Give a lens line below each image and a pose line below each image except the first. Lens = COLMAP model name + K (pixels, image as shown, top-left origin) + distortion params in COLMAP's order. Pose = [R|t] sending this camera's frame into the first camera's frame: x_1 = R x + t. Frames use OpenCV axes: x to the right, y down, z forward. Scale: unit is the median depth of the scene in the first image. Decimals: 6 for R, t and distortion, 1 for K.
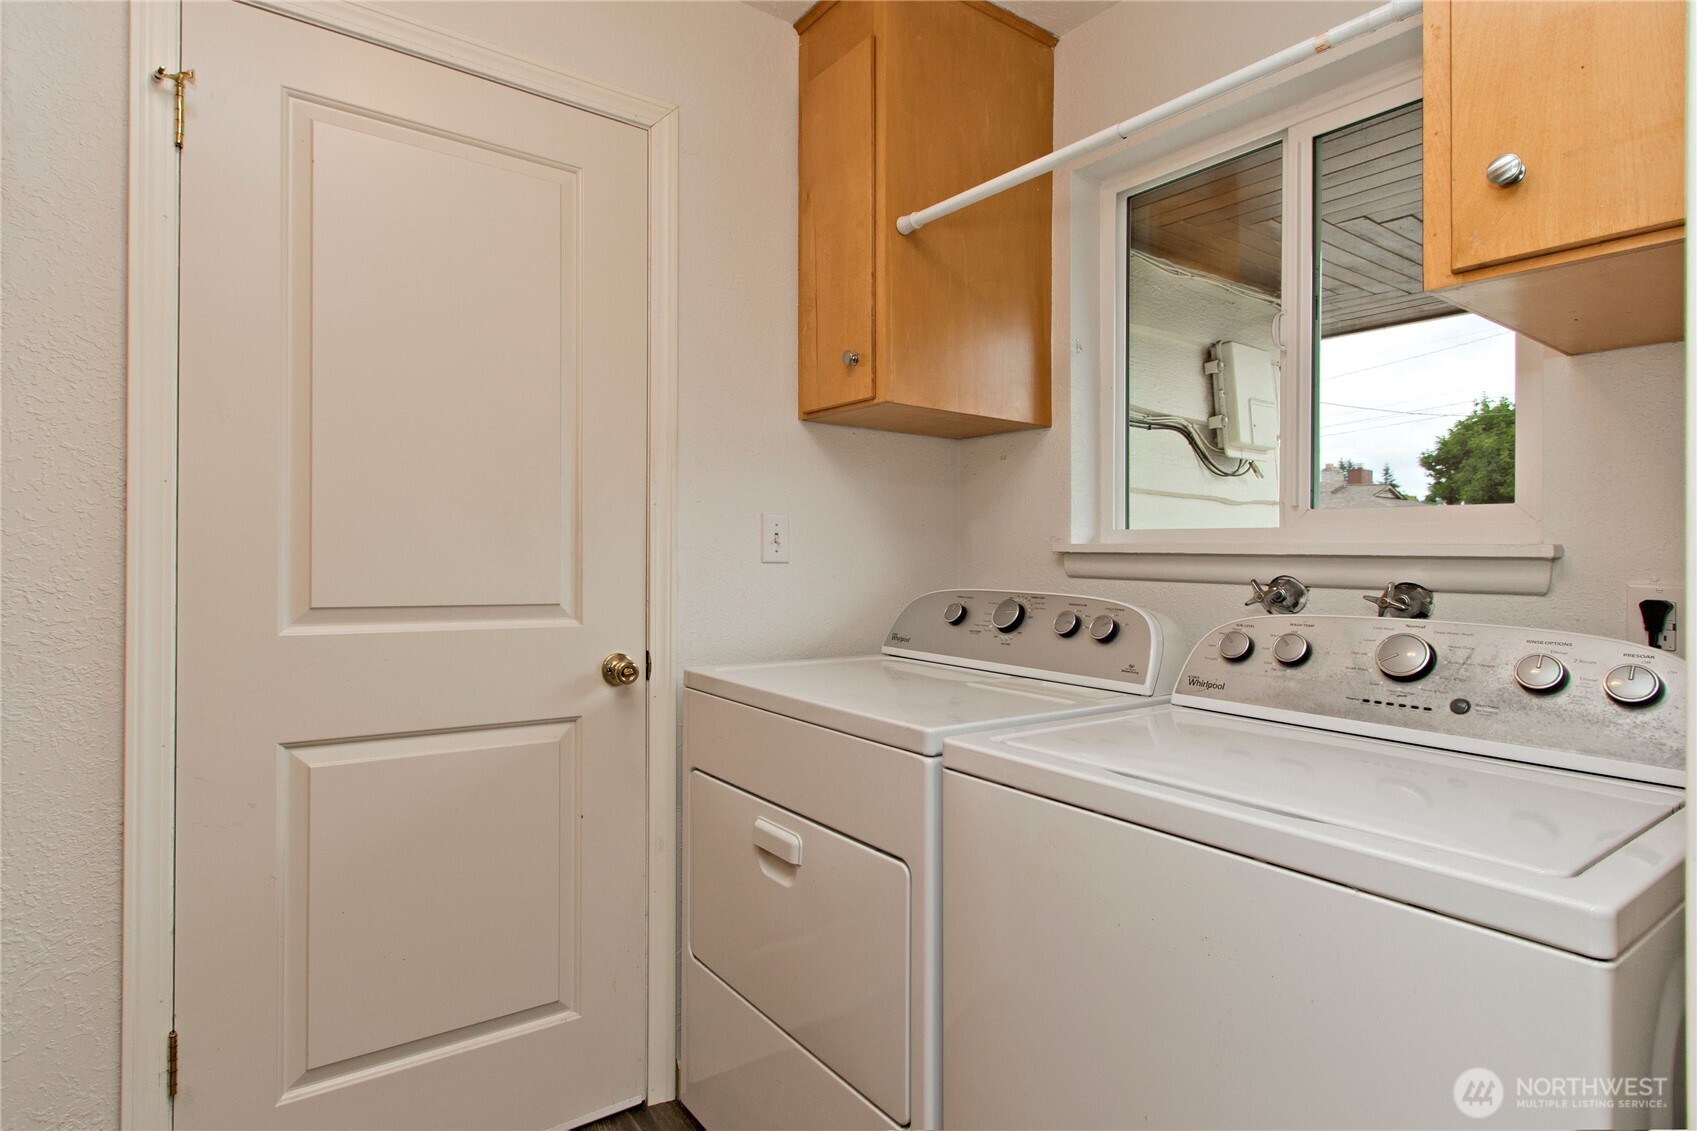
lens RADIAL K [[845.2, 0, 899.0], [0, 845.2, 558.8], [0, 0, 1]] dist [-0.005760, -0.001430]
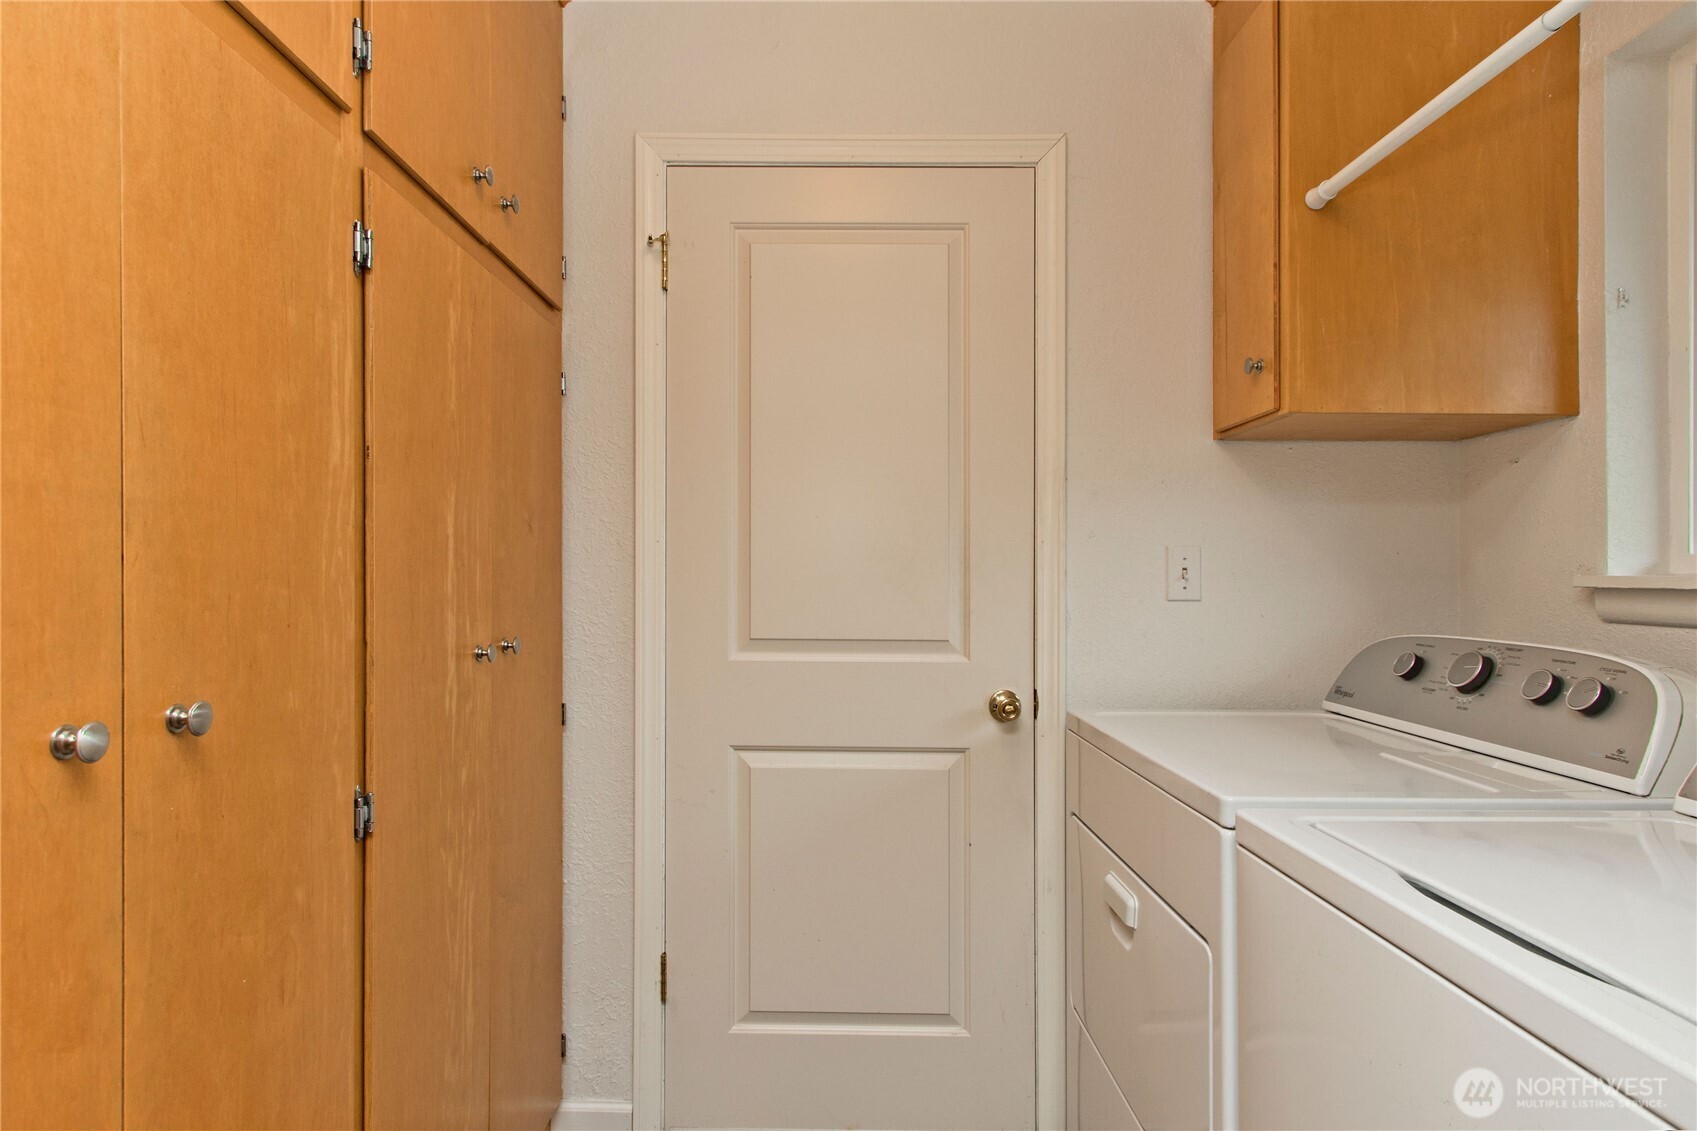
lens RADIAL K [[907.9, 0, 850.0], [0, 907.9, 590.6], [0, 0, 1]] dist [-0.012270, 0.000558]
pose [[0.809255, -0.003187, -0.587448, 0.158671], [0.003877, 0.999992, -0.000084, -0.008764], [0.587444, -0.002209, 0.809262, 0.005187]]
